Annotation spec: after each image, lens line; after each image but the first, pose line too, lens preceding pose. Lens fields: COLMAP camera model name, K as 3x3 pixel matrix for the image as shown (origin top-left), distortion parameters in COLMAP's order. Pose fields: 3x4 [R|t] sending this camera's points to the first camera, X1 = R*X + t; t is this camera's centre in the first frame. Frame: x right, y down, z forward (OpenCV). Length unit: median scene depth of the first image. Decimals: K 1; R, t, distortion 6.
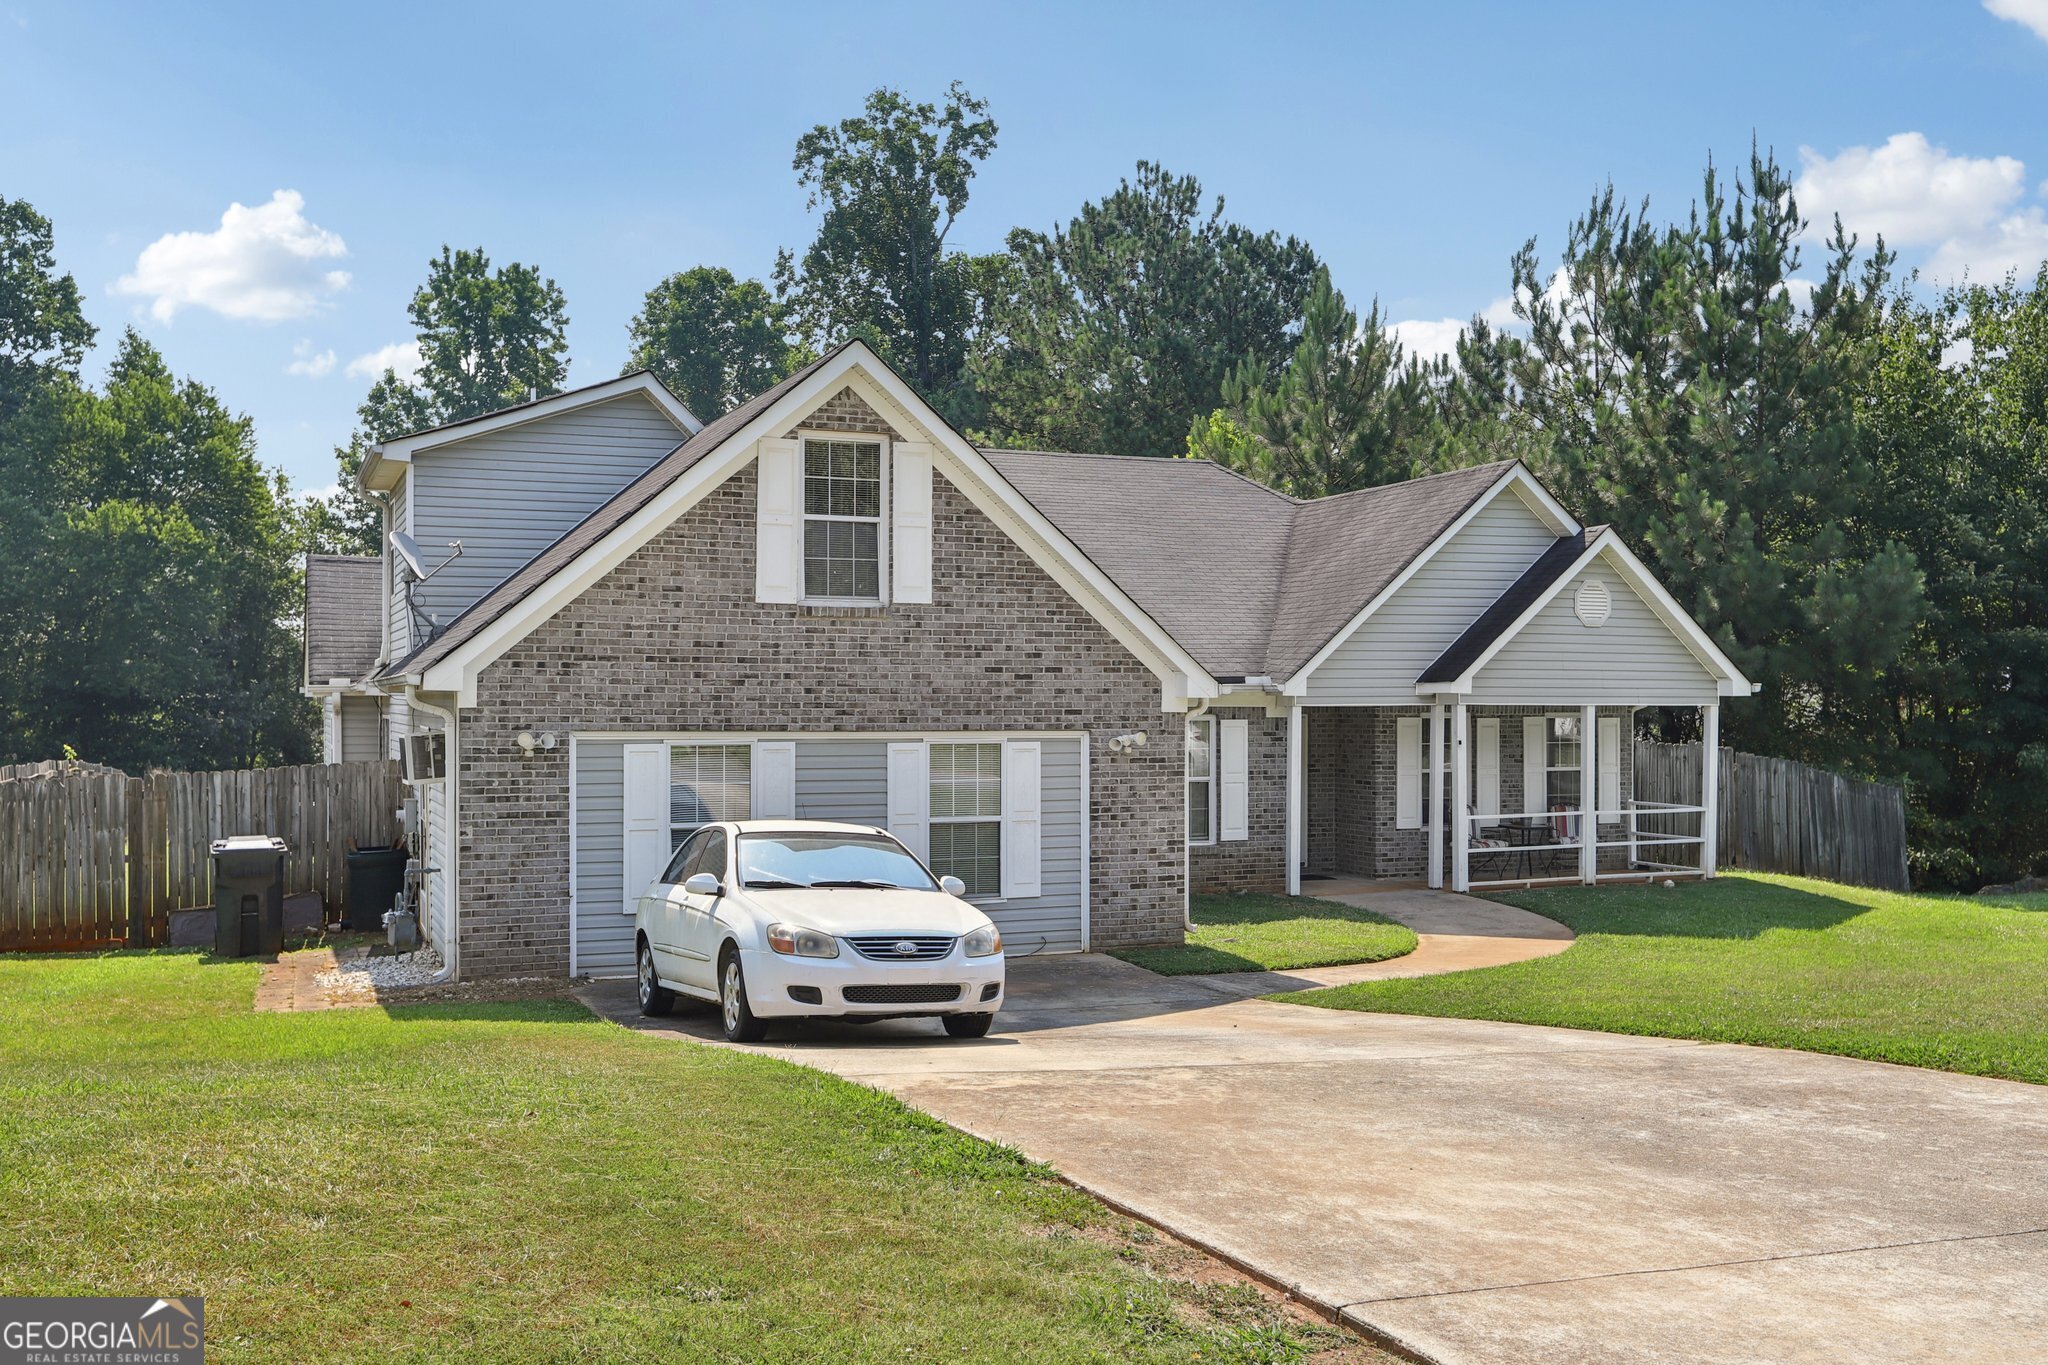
lens RADIAL K [[1896.8, 0, 1024.0], [0, 1896.8, 682.5], [0, 0, 1]] dist [0.004788, 0.004621]
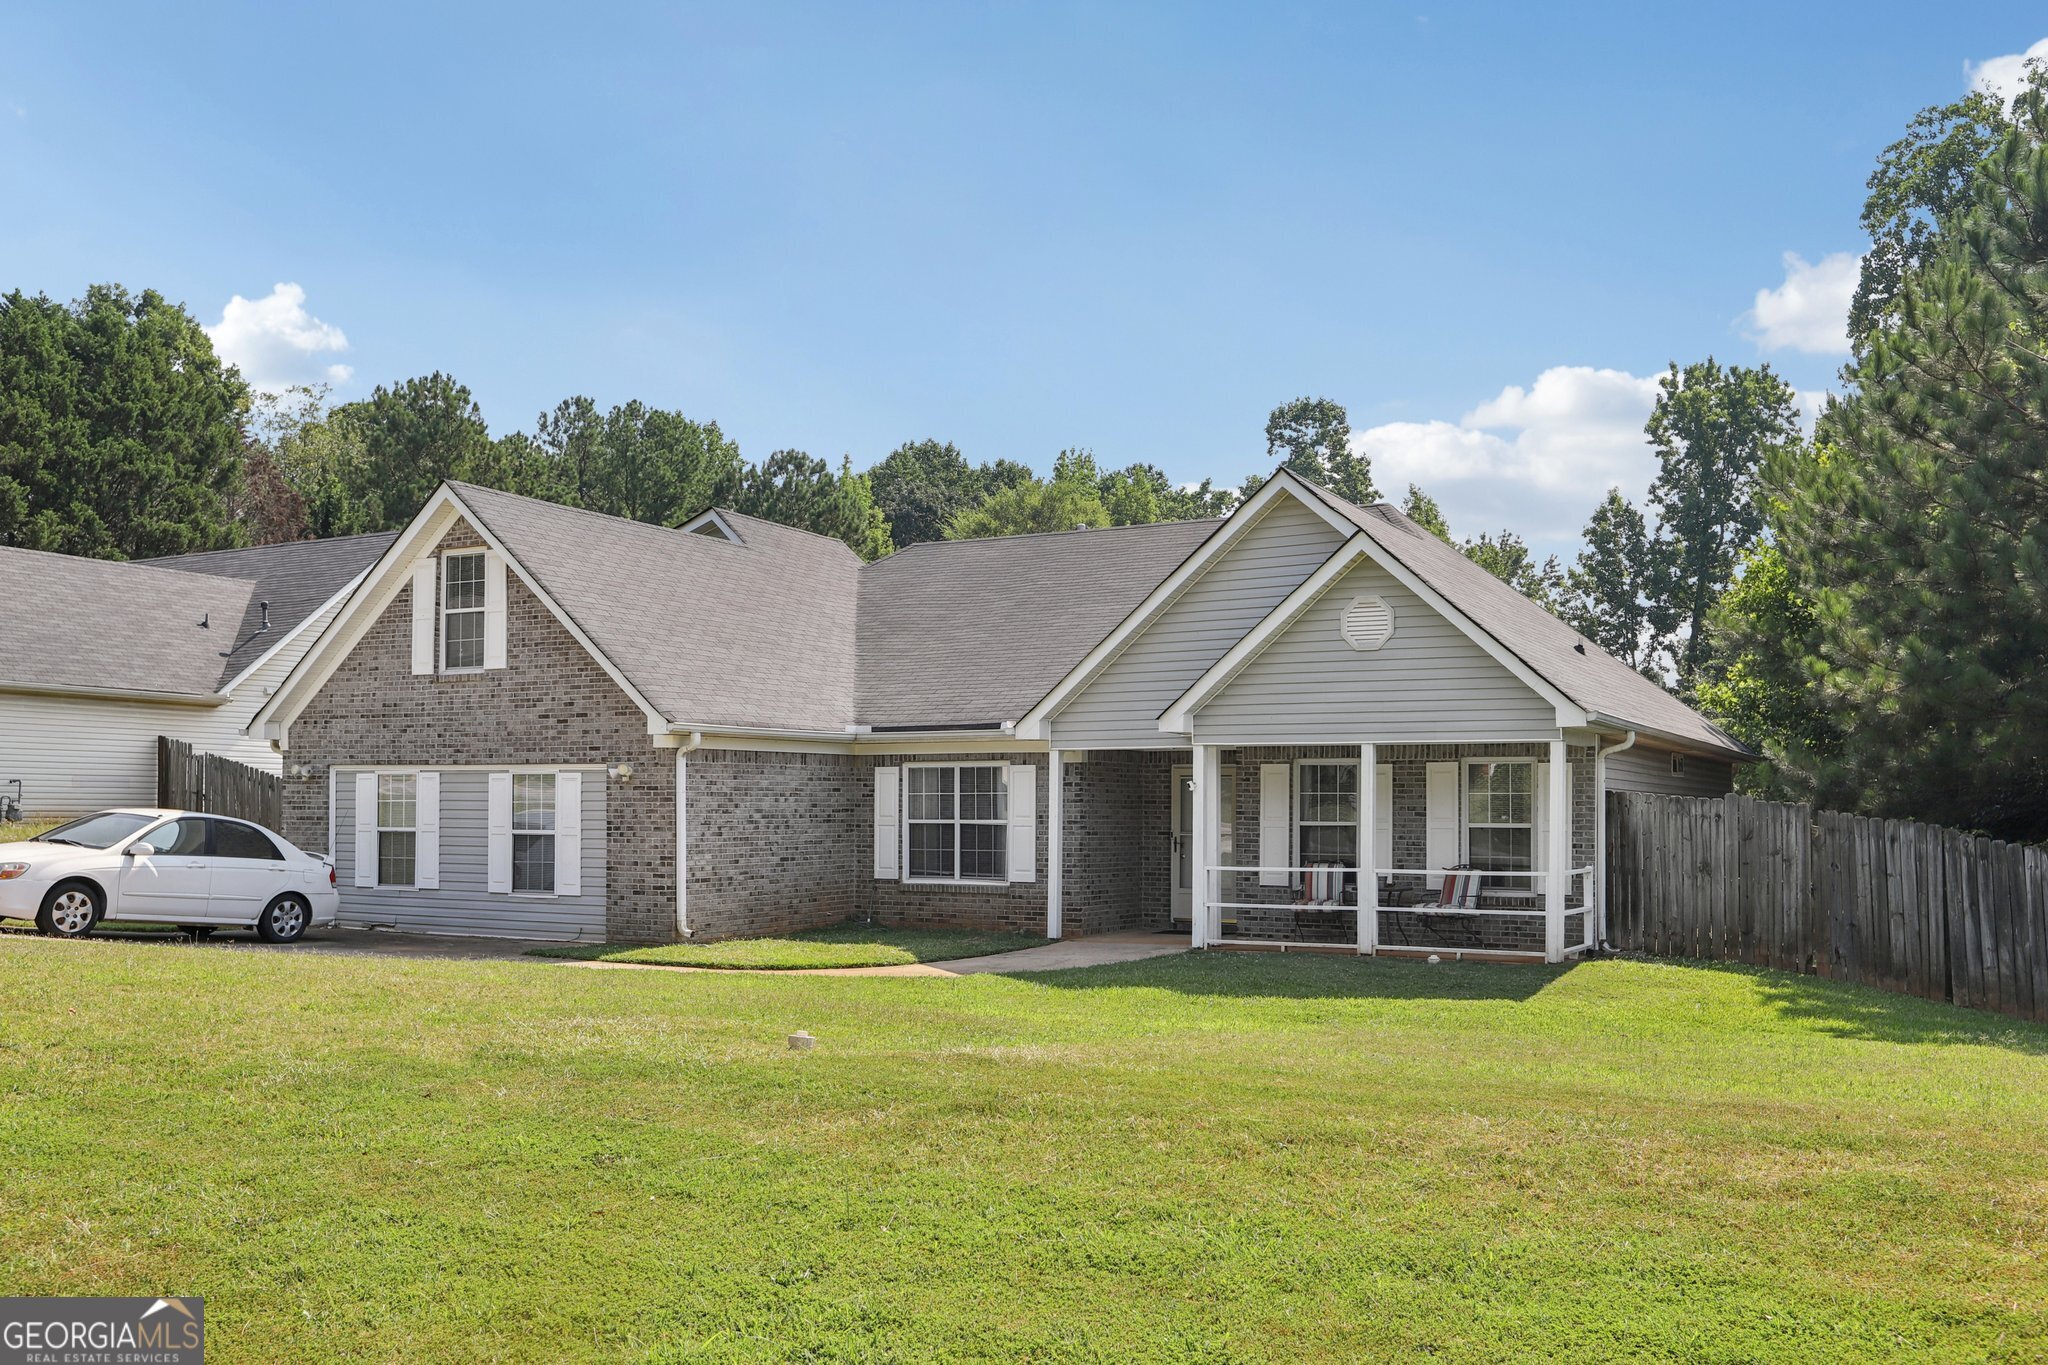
lens RADIAL K [[1760.0, 0, 930.4], [0, 1760.0, 782.9], [0, 0, 1]] dist [0.004072, 0.003216]
pose [[0.582123, -0.010098, -0.813038, 1.085535], [-0.000282, 0.999920, -0.012621, 0.052292], [0.813101, 0.007576, 0.582073, 0.505707]]
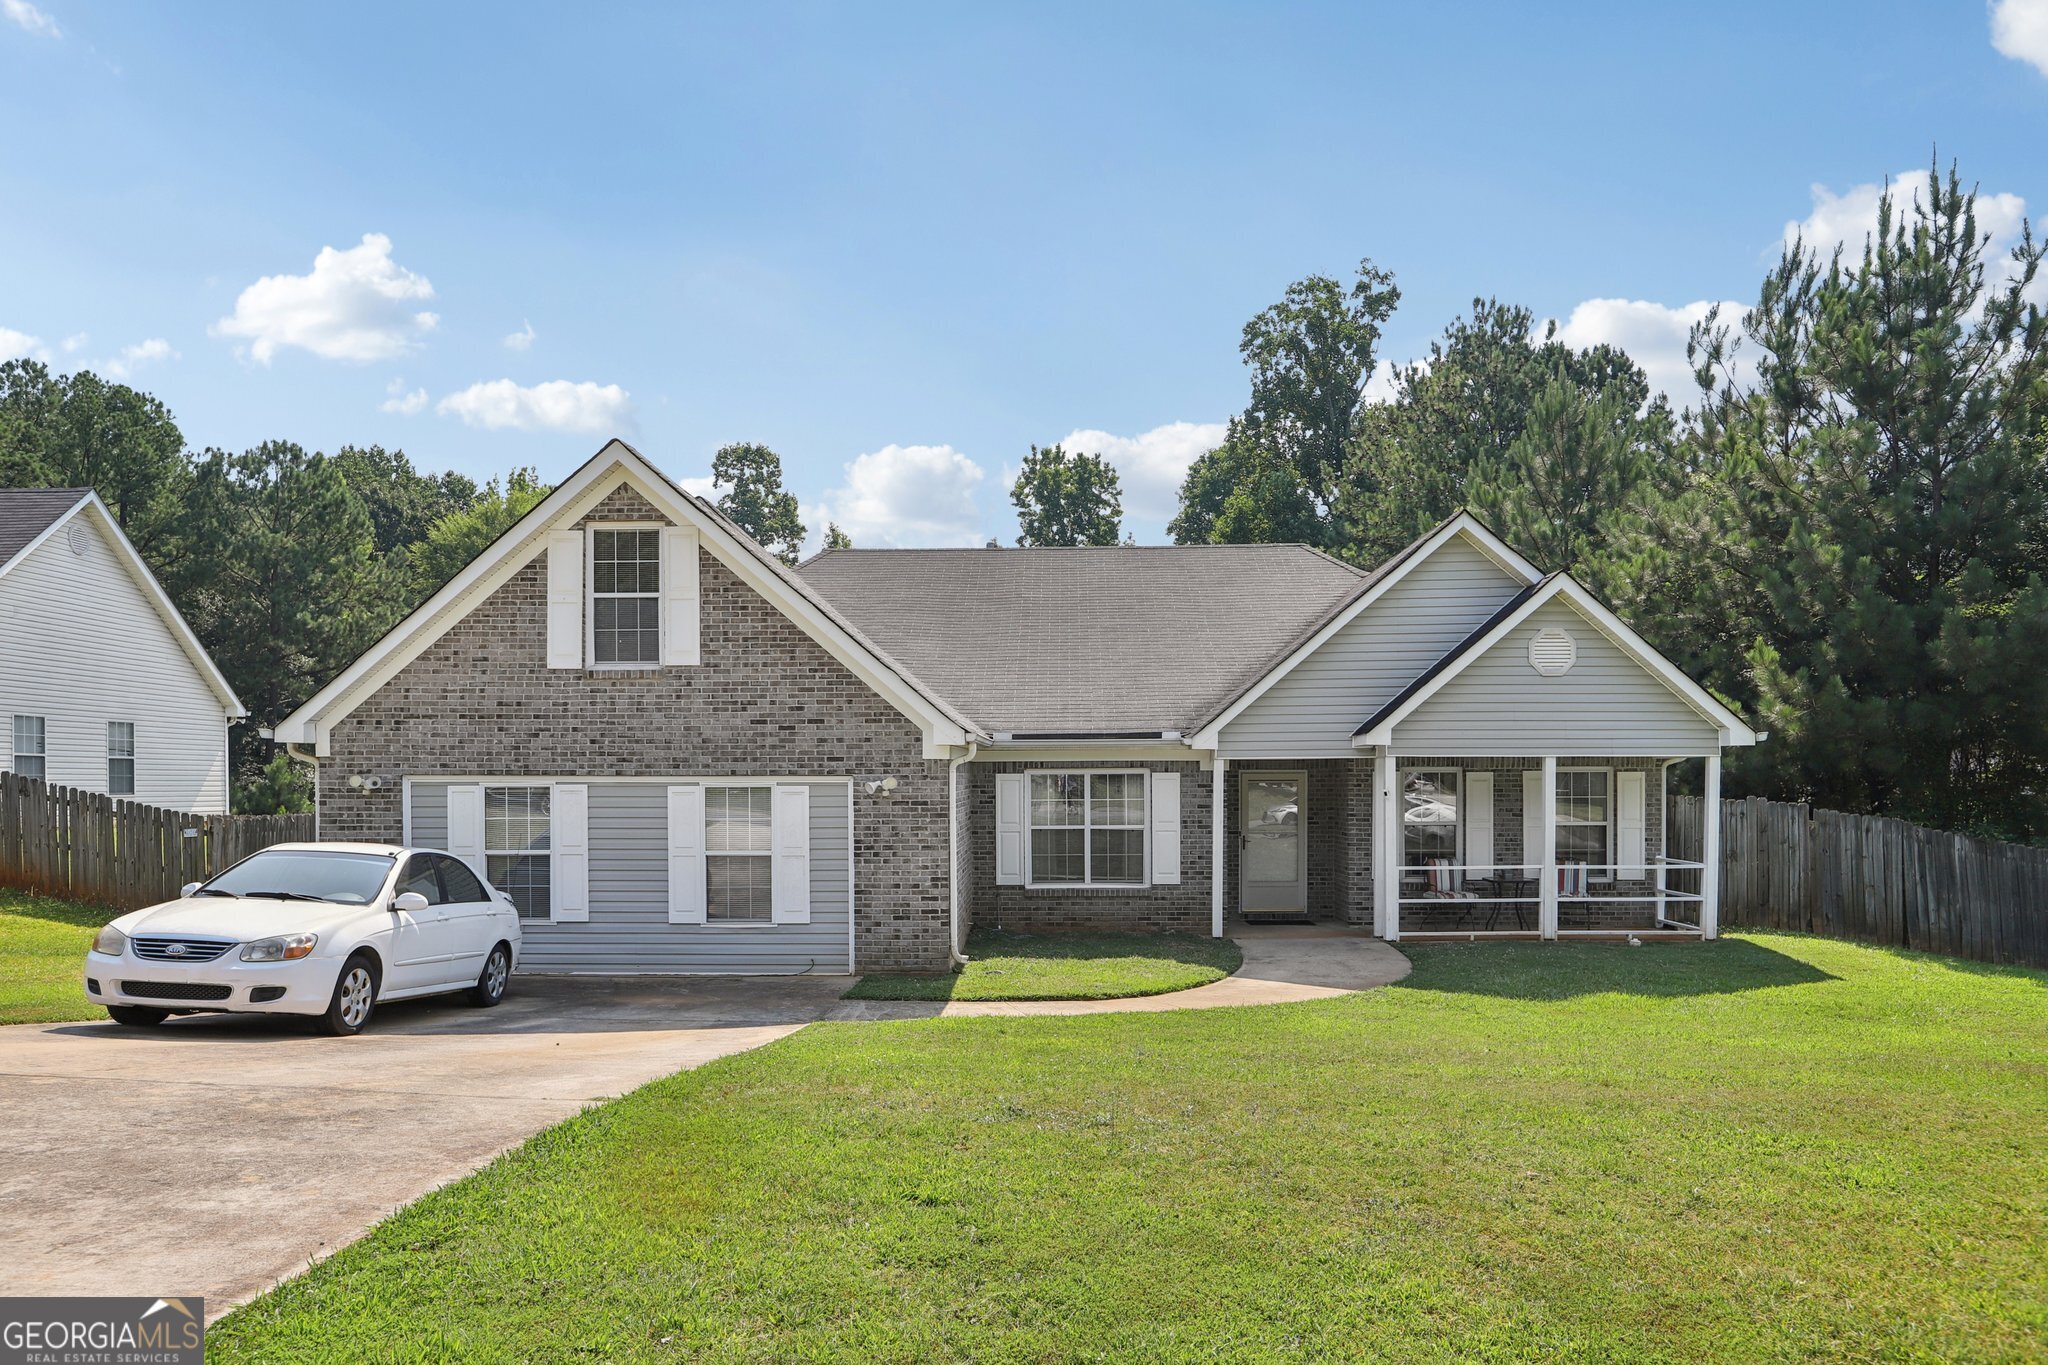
lens RADIAL K [[1413.1, 0, 982.0], [0, 1413.1, 794.0], [0, 0, 1]] dist [-0.005423, 0.007853]
pose [[0.901531, -0.000106, -0.432715, 0.460012], [0.007072, 0.999870, 0.014489, 0.024532], [0.432657, -0.016122, 0.901414, 0.288280]]
